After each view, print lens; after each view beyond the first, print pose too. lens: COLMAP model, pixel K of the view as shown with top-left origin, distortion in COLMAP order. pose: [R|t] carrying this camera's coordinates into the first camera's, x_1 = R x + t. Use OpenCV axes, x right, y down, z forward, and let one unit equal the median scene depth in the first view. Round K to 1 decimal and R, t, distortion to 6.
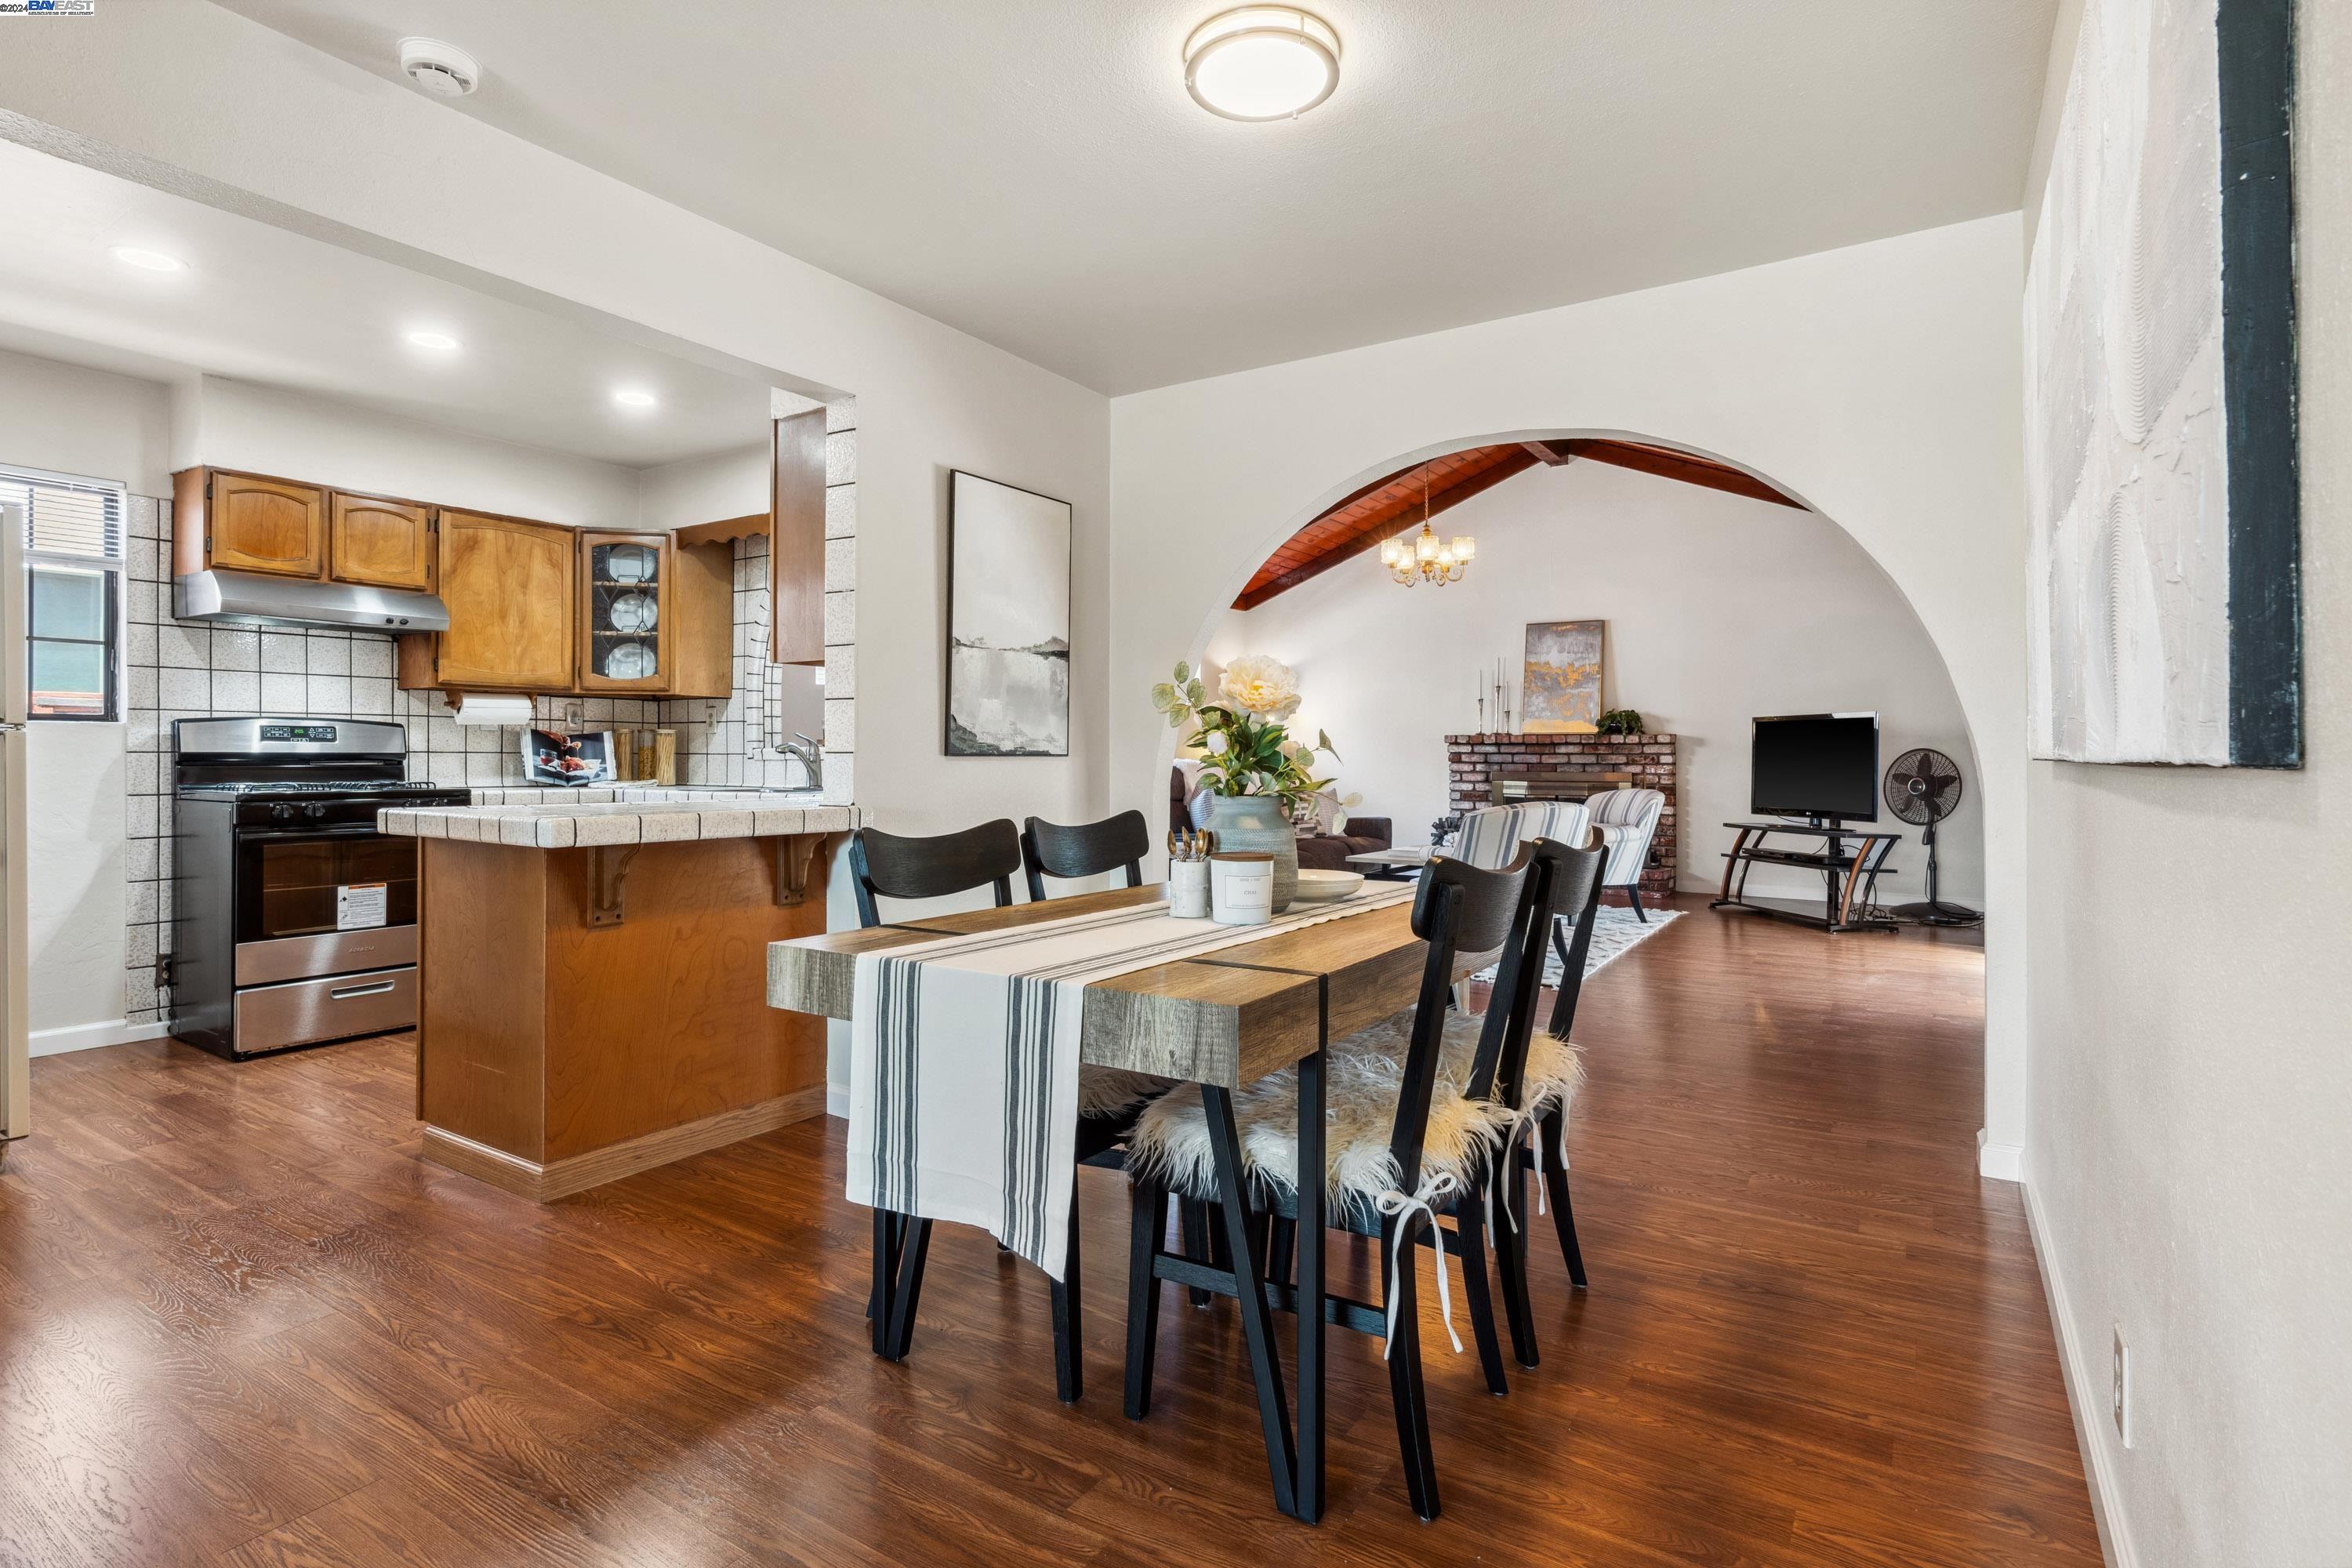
lens RADIAL K [[1162.5, 0, 1186.0], [0, 1162.5, 761.5], [0, 0, 1]] dist [-0.006240, 0.001304]
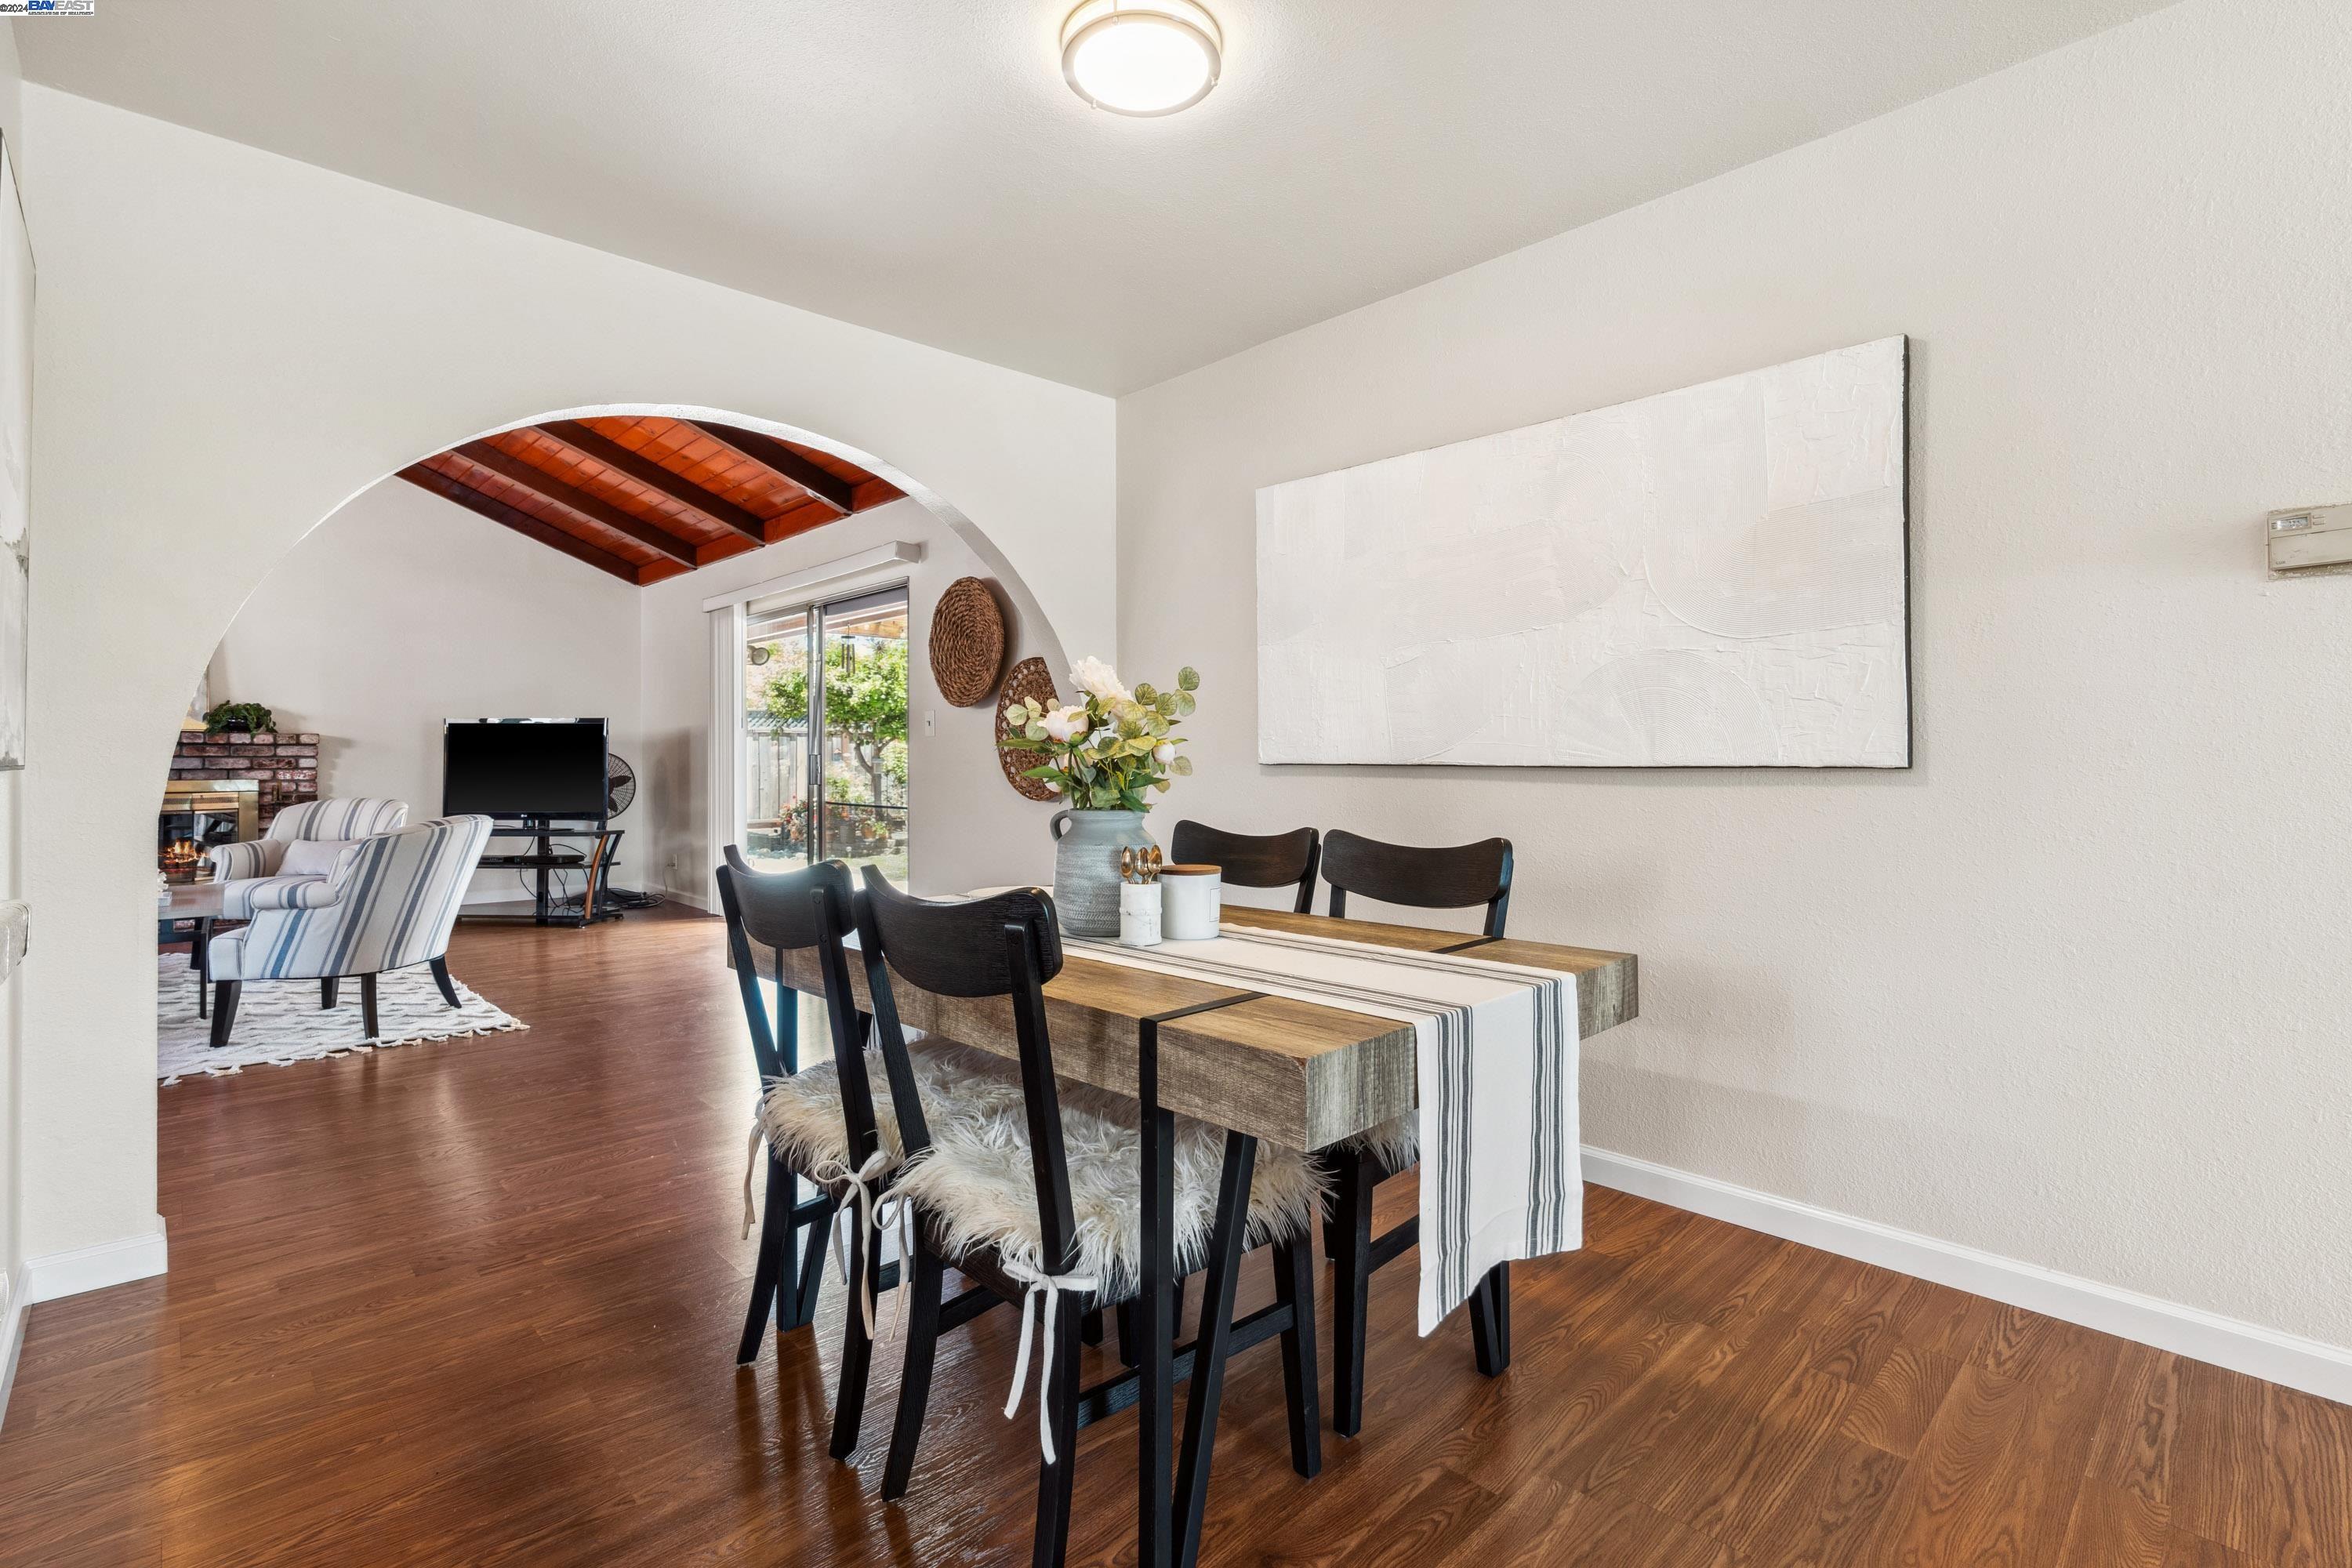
lens RADIAL K [[1070.0, 0, 1185.3], [0, 1070.0, 765.7], [0, 0, 1]] dist [-0.007737, 0.004340]
pose [[0.235075, -0.001899, 0.971975, -0.388628], [-0.000176, 0.999998, 0.001997, -0.002729], [-0.971977, -0.000641, 0.235075, 0.313835]]
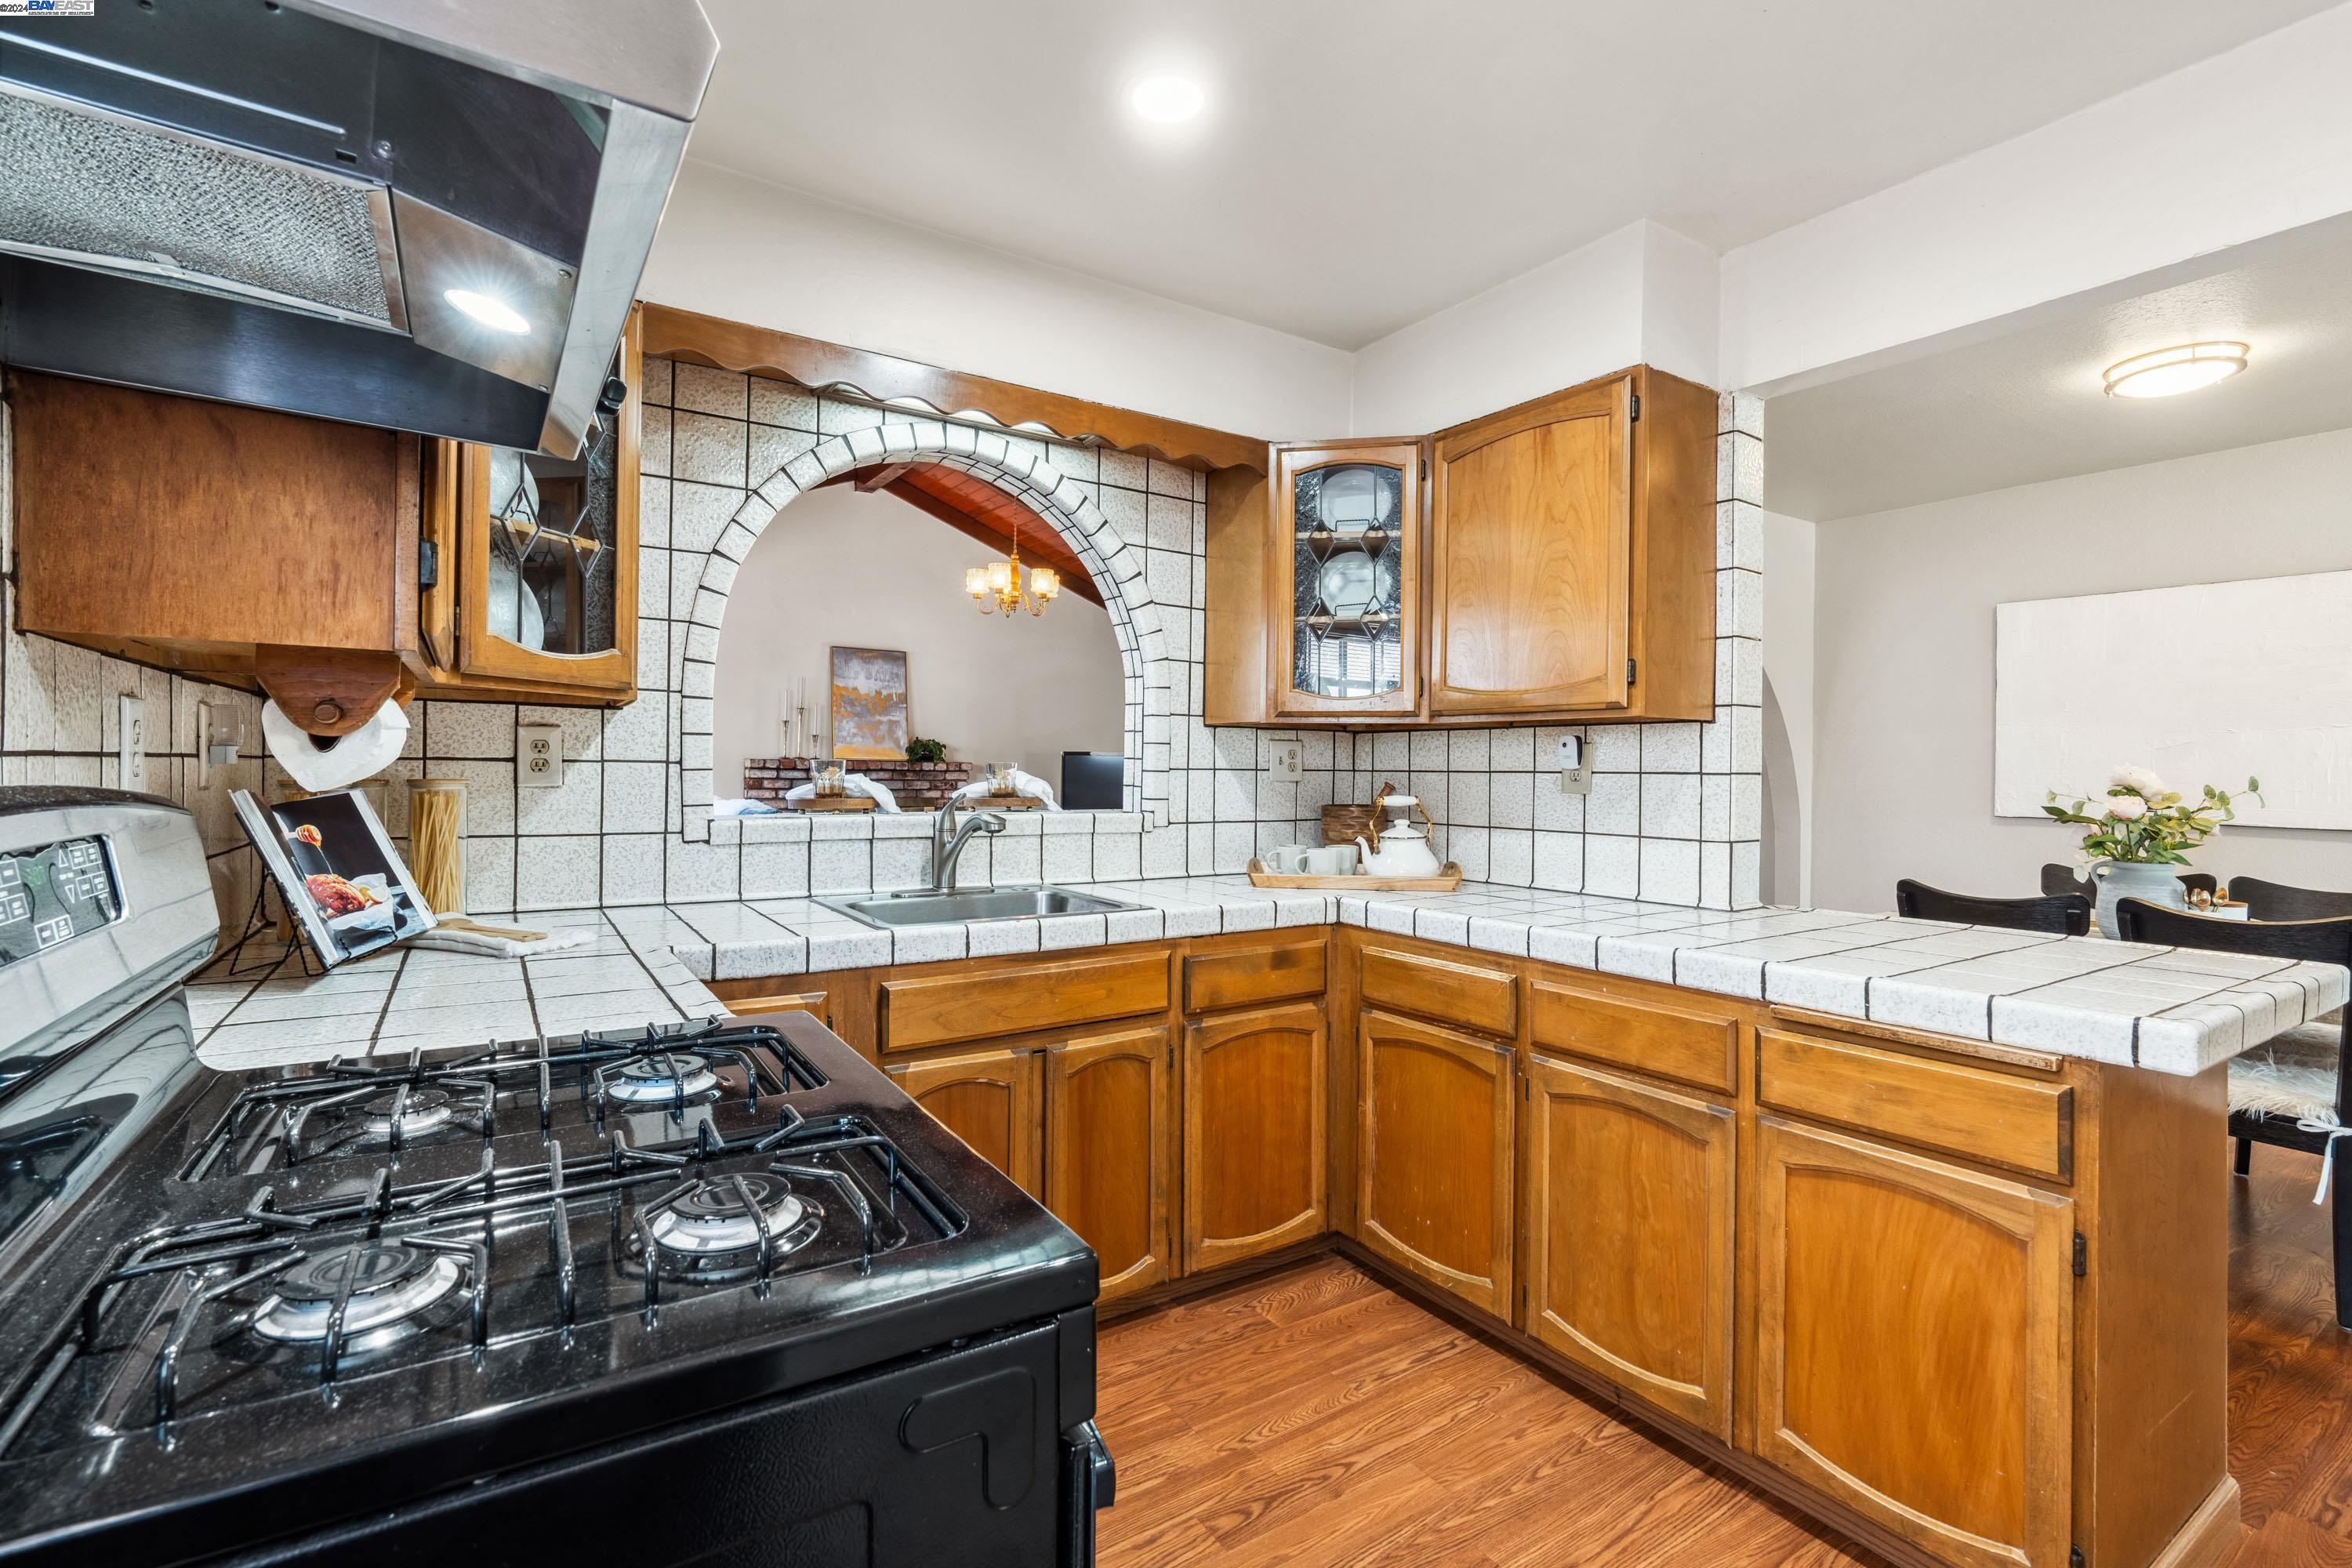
lens RADIAL K [[1070.0, 0, 1156.3], [0, 1070.0, 773.3], [0, 0, 1]] dist [-0.007737, 0.004340]
pose [[0.415196, -0.003663, 0.909725, -0.801886], [-0.007284, 0.999946, 0.007351, -0.040324], [-0.909703, -0.009679, 0.415147, 0.758946]]
